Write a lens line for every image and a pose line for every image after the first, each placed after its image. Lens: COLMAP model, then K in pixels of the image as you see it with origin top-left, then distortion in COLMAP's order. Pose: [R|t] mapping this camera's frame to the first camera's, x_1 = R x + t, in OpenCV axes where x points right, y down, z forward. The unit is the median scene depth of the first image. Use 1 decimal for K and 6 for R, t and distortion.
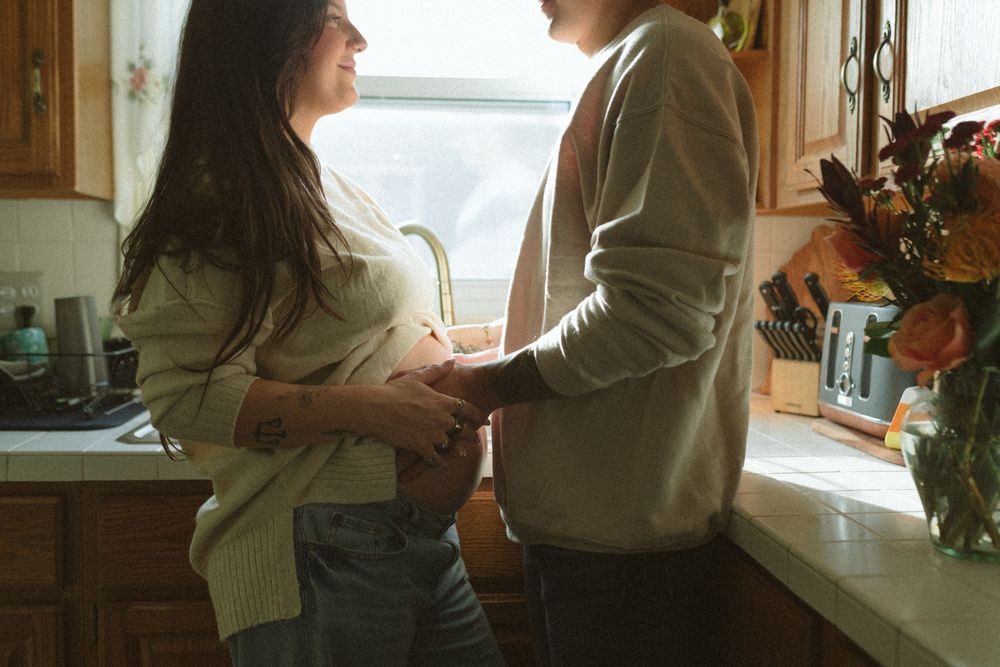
lens RADIAL K [[957.2, 0, 499.3], [0, 957.2, 331.7], [0, 0, 1]] dist [0.006204, 0.000000]
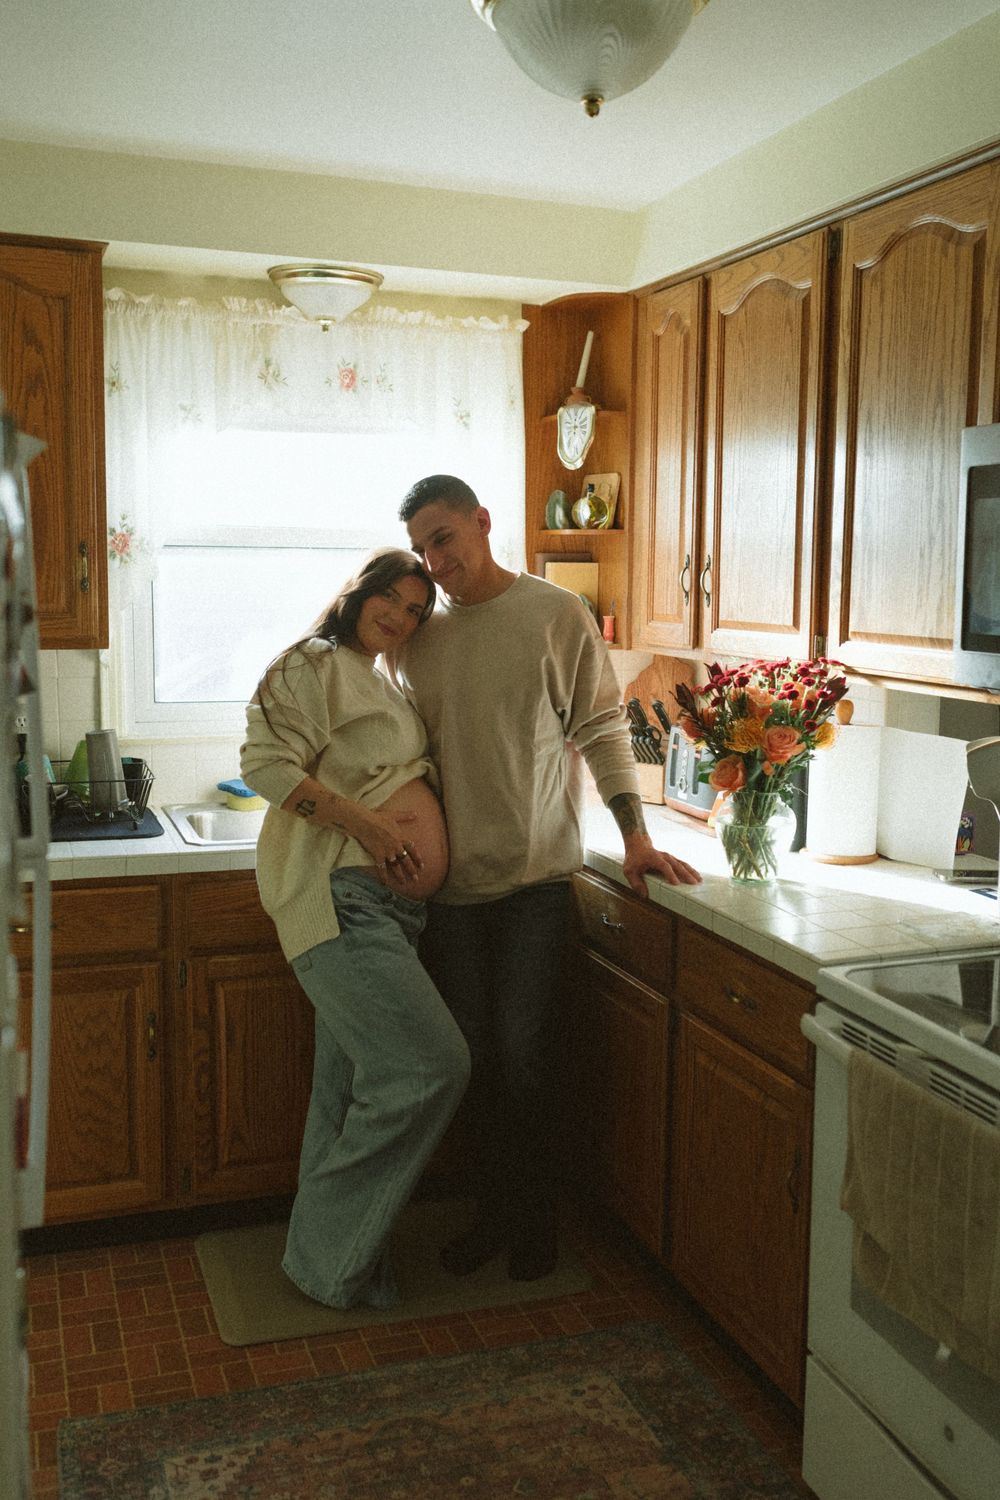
lens RADIAL K [[1435.8, 0, 502.0], [0, 1435.8, 749.7], [0, 0, 1]] dist [0.006204, 0.000000]
pose [[0.971502, -0.029051, 0.235245, -0.452195], [0.012668, 0.997406, 0.070853, -0.167804], [-0.236693, -0.065854, 0.969350, -1.135446]]
